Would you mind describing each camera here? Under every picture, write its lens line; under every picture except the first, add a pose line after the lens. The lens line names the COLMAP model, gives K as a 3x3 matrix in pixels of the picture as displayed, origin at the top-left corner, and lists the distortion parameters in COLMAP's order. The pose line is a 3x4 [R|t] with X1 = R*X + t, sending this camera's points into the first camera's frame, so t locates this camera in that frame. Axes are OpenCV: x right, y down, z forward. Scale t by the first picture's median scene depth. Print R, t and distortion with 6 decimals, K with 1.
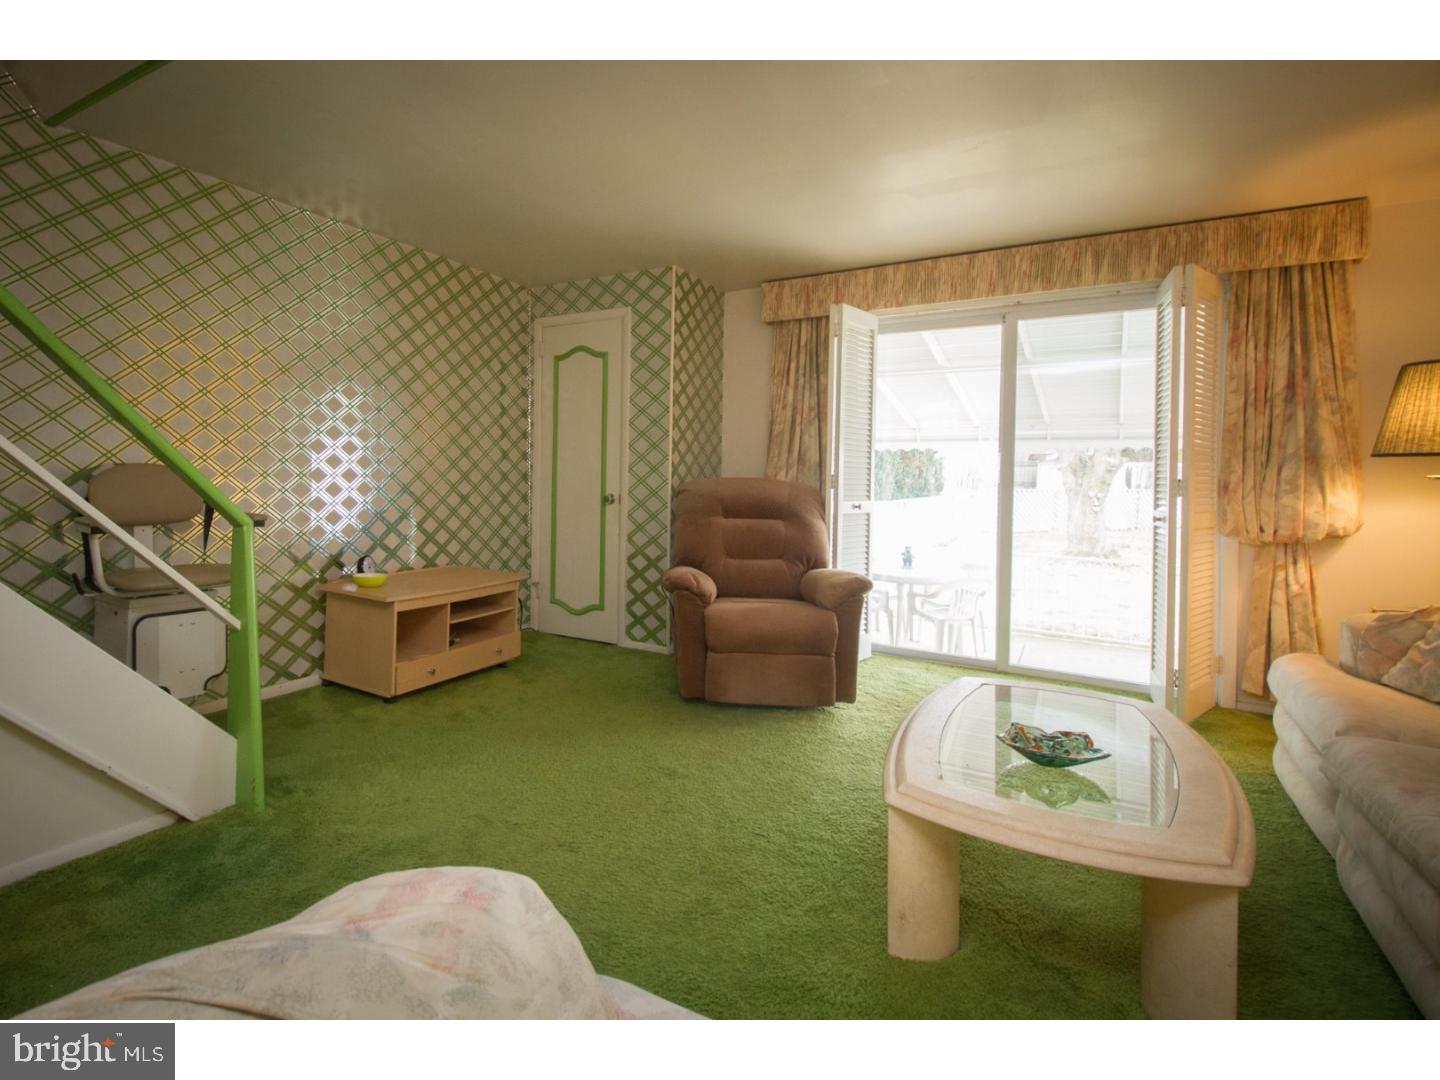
lens RADIAL K [[780.7, 0, 719.4], [0, 780.7, 475.6], [0, 0, 1]] dist [0.003335, -0.000065]
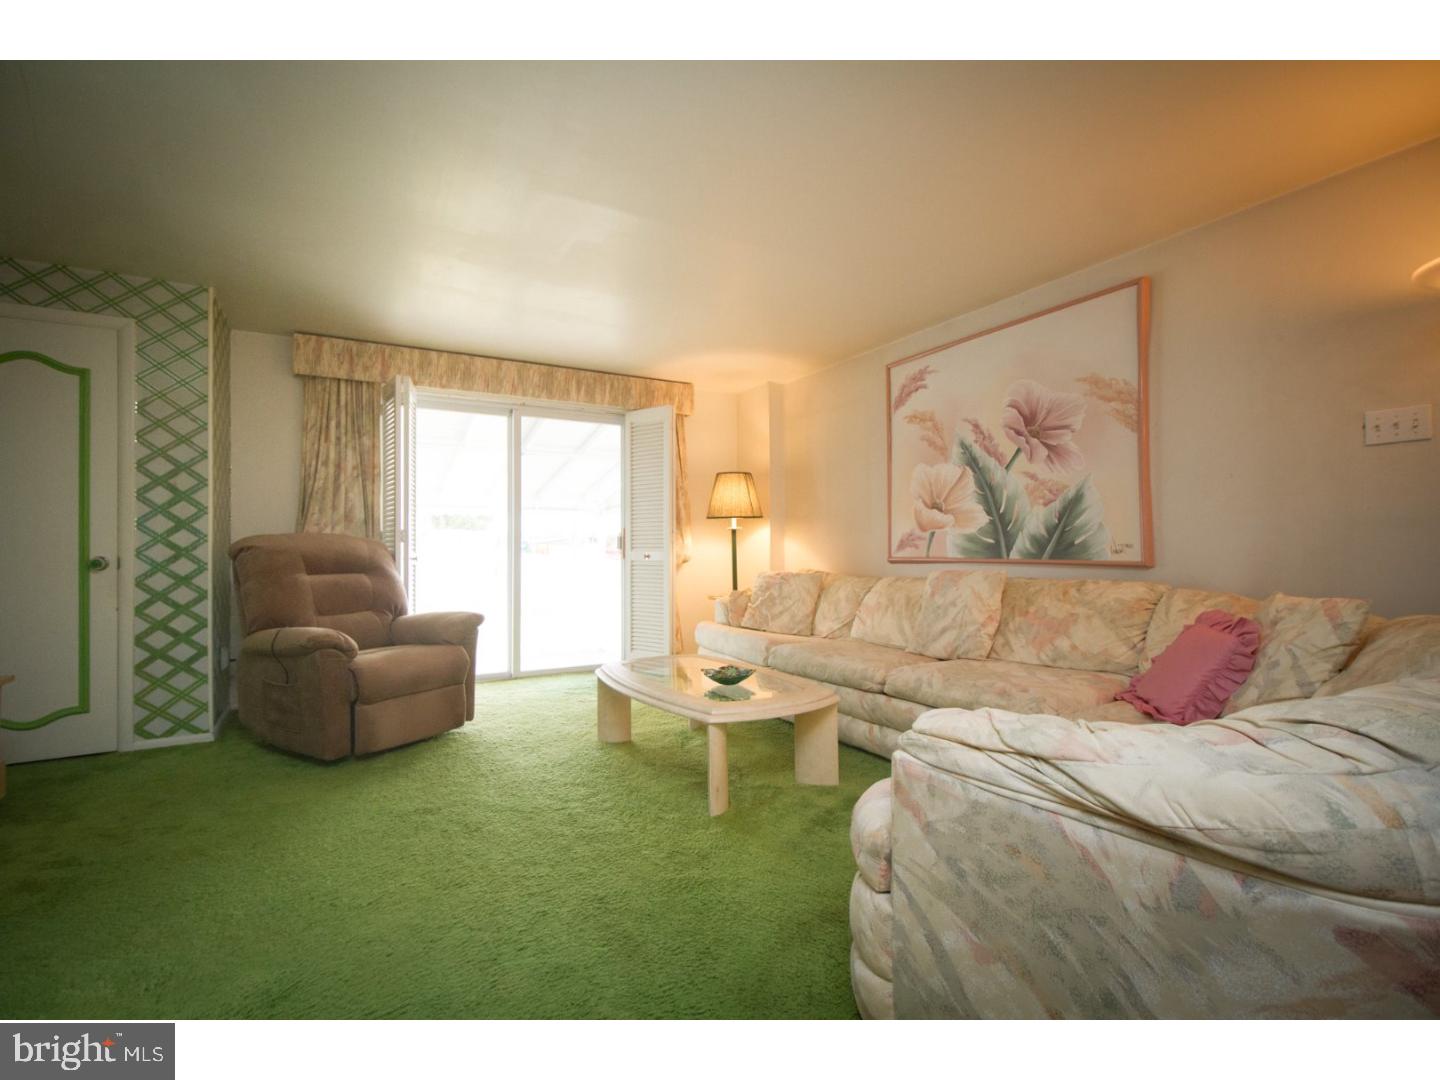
lens RADIAL K [[663.4, 0, 720.0], [0, 663.4, 540.0], [0, 0, 1]] dist [-0.000130, -0.000739]
pose [[0.431856, -0.013218, 0.901846, -0.489616], [0.019744, 0.999792, 0.005199, 0.016735], [-0.901726, 0.015561, 0.432027, 0.186150]]
